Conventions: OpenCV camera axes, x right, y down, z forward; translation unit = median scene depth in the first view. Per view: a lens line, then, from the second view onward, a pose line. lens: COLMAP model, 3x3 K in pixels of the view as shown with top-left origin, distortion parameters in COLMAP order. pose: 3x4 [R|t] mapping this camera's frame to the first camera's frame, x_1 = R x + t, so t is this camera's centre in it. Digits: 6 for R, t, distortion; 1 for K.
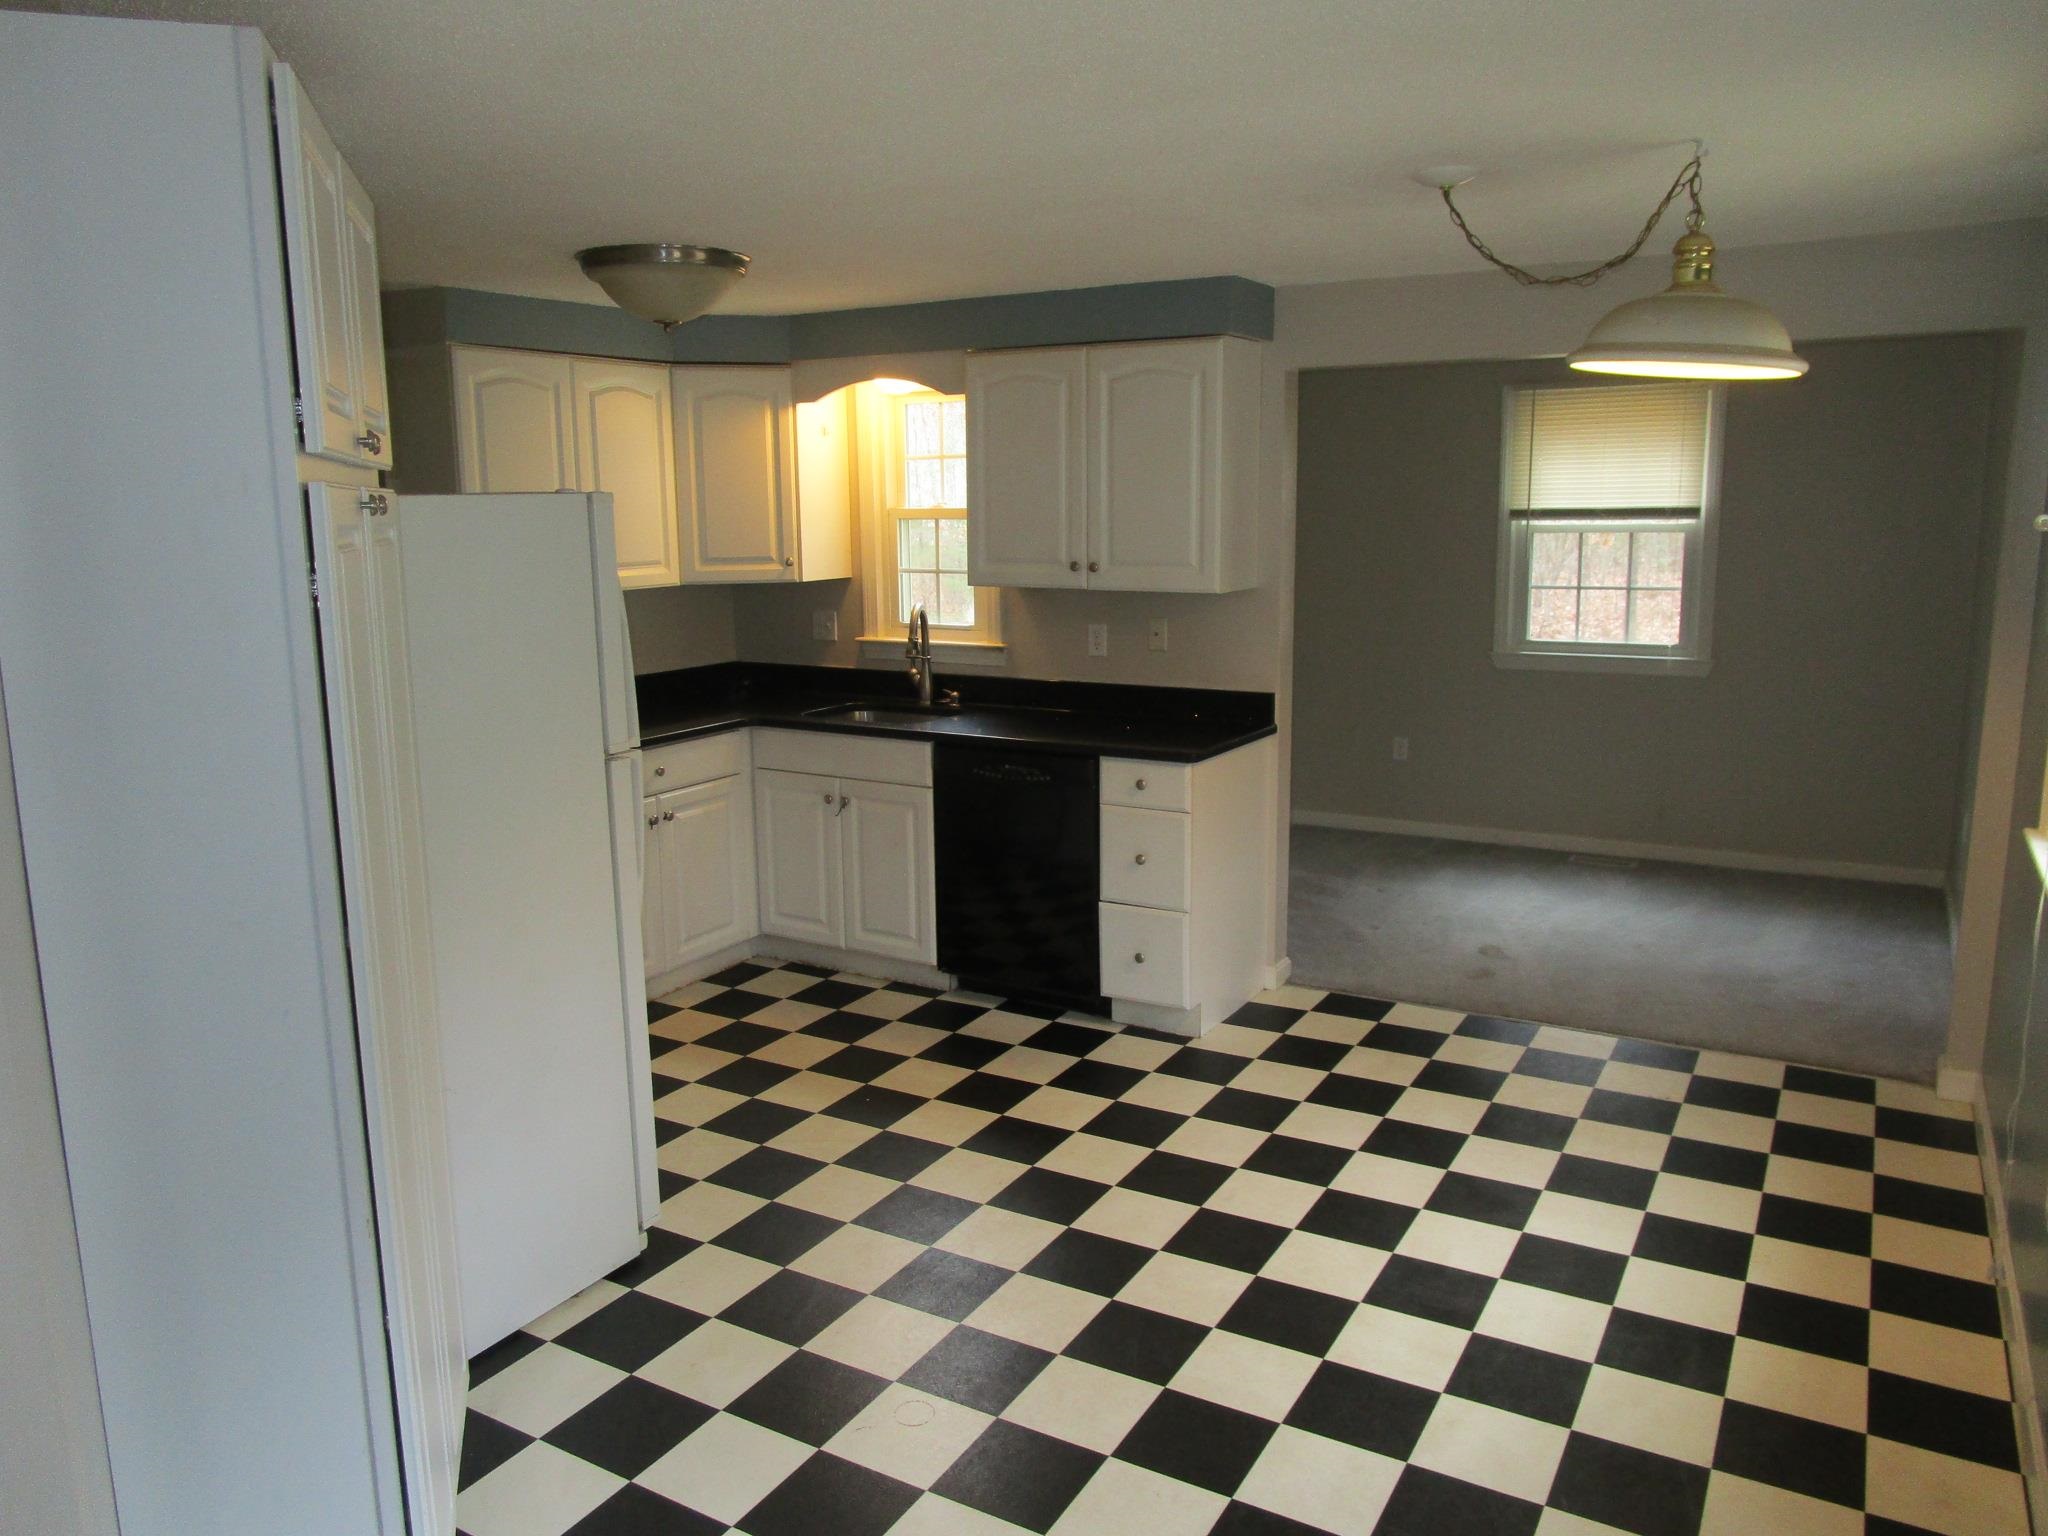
lens RADIAL K [[1466.2, 0, 1024.0], [0, 1466.2, 768.0], [0, 0, 1]] dist [-0.024737, 0.002232]
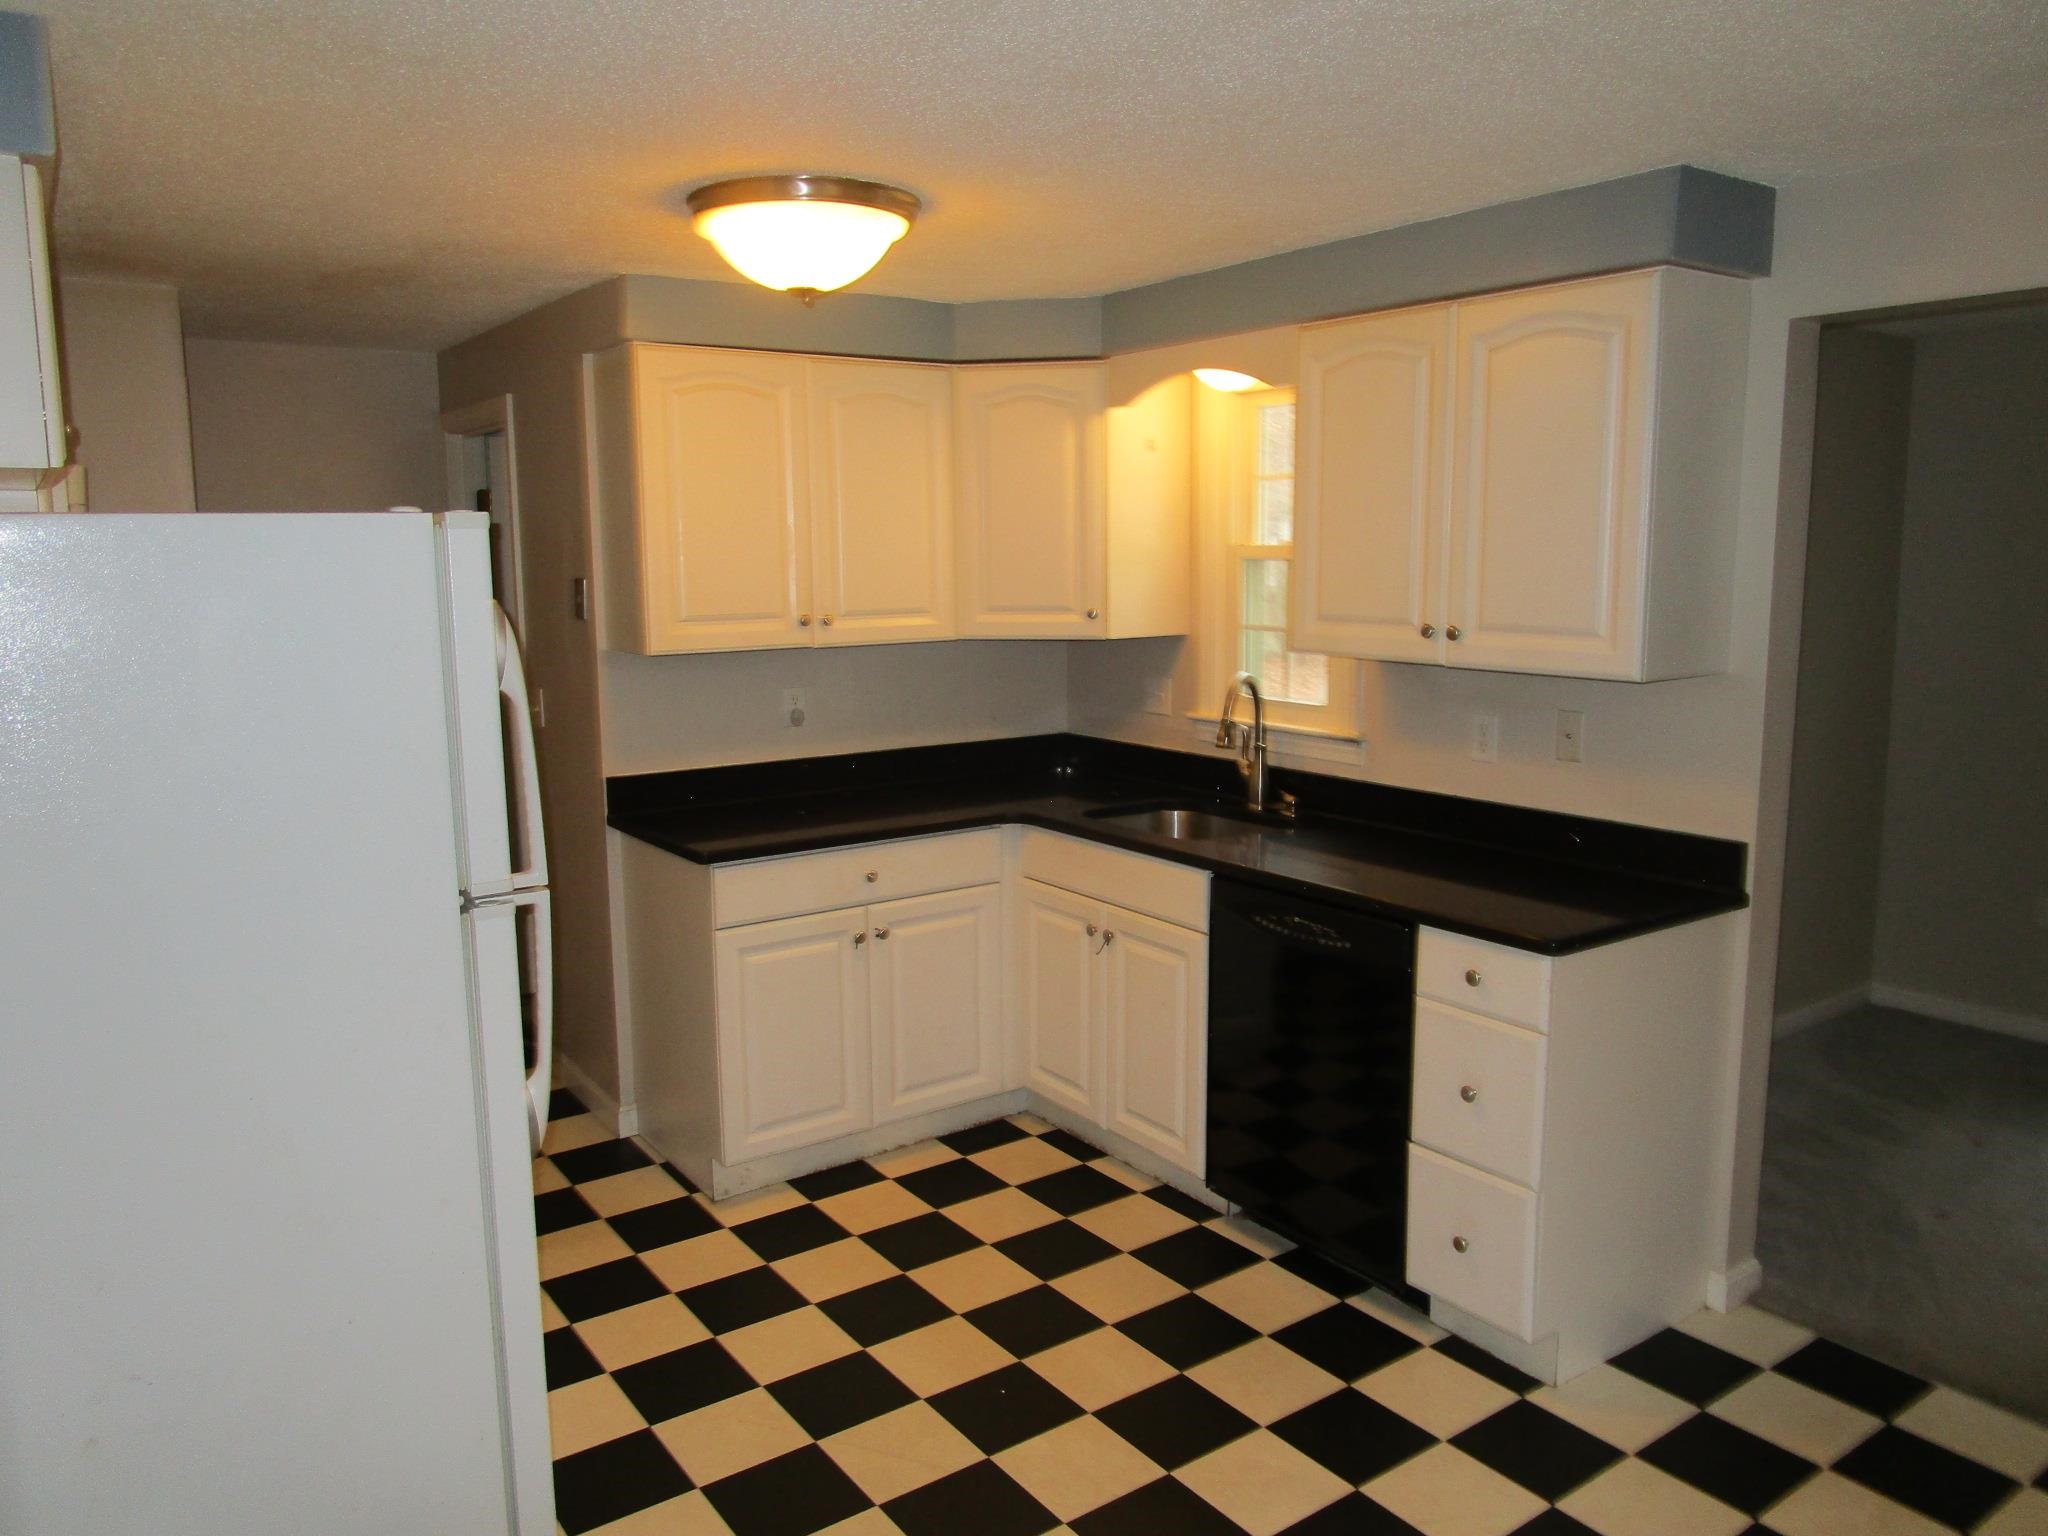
lens RADIAL K [[1466.2, 0, 1024.0], [0, 1466.2, 768.0], [0, 0, 1]] dist [-0.024737, 0.002232]
pose [[0.911388, 0.064747, -0.406422, 0.129913], [-0.076244, 0.997015, -0.012140, -0.047665], [0.404423, 0.042051, 0.913605, 0.286367]]
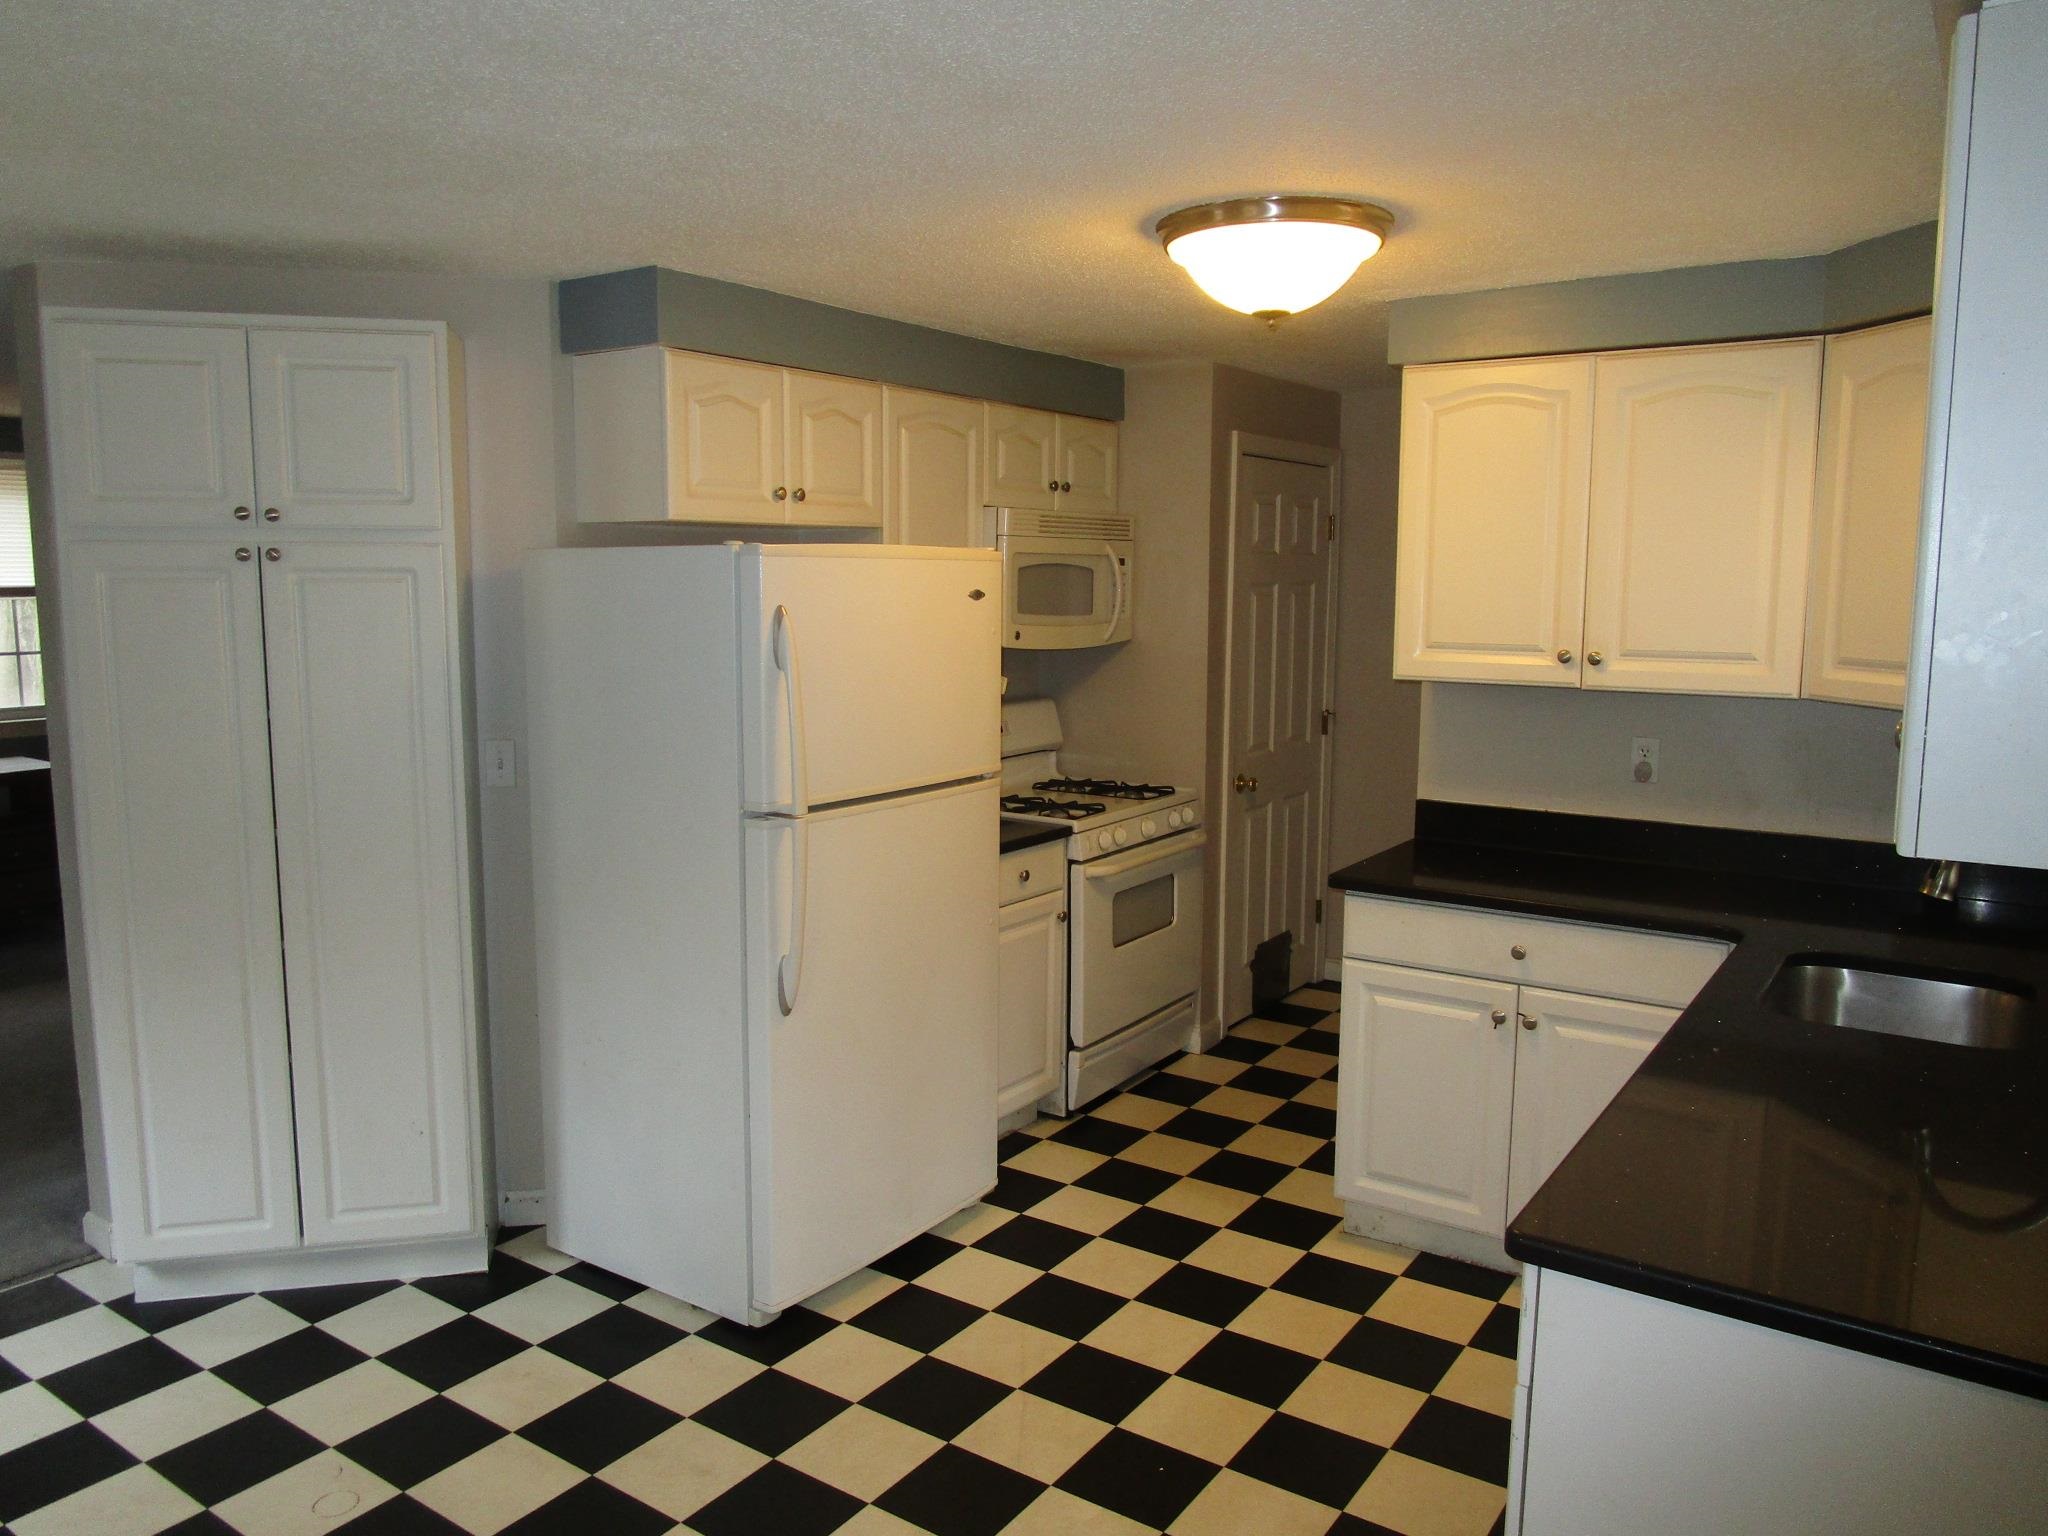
lens RADIAL K [[1466.2, 0, 1024.0], [0, 1466.2, 768.0], [0, 0, 1]] dist [-0.024737, 0.002232]
pose [[-0.075220, 0.140492, -0.987220, 0.391402], [-0.183118, 0.971243, 0.152170, -0.130049], [0.980209, 0.192224, -0.047330, 0.724295]]
